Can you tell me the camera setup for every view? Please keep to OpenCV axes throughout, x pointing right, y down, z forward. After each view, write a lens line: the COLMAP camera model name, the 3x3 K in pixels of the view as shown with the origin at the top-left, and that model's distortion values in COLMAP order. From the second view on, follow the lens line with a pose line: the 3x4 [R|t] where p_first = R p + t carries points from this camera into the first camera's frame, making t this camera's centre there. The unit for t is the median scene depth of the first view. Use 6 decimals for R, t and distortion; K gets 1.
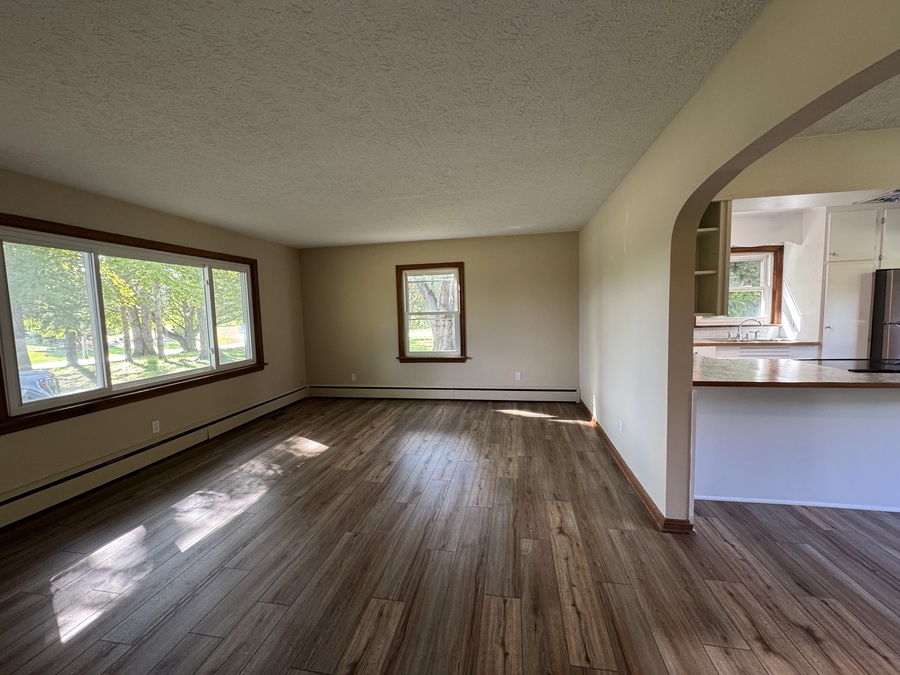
lens RADIAL K [[361.9, 0, 447.1], [0, 361.9, 339.1], [0, 0, 1]] dist [-0.001207, -0.000121]
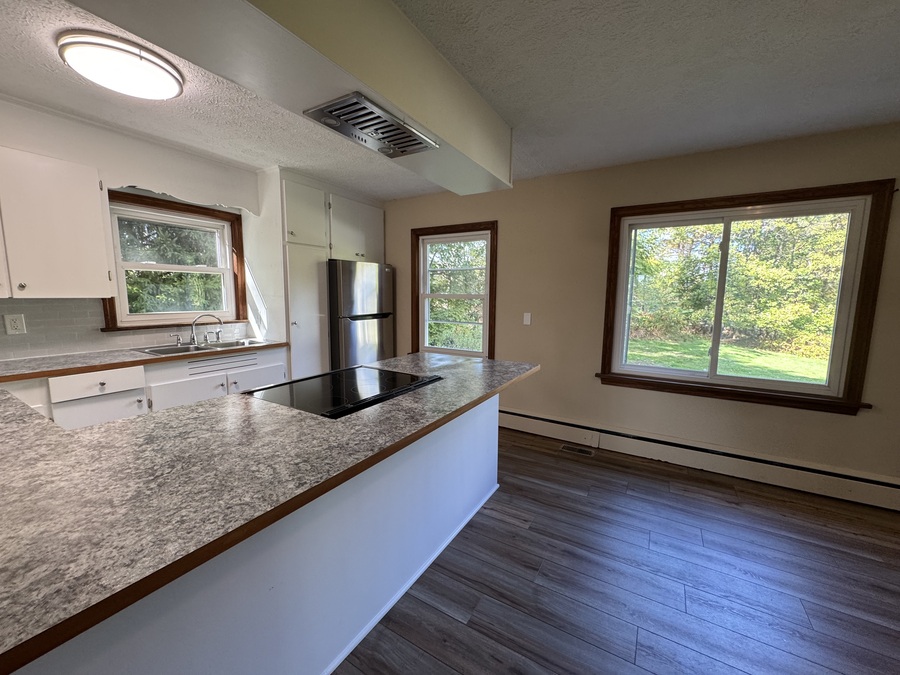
lens RADIAL K [[361.9, 0, 445.2], [0, 361.9, 338.1], [0, 0, 1]] dist [-0.001207, -0.000121]
pose [[0.385518, -0.083691, 0.918897, 0.395477], [0.061708, 0.995987, 0.064823, -0.028114], [-0.920635, 0.031713, 0.389135, 0.337833]]
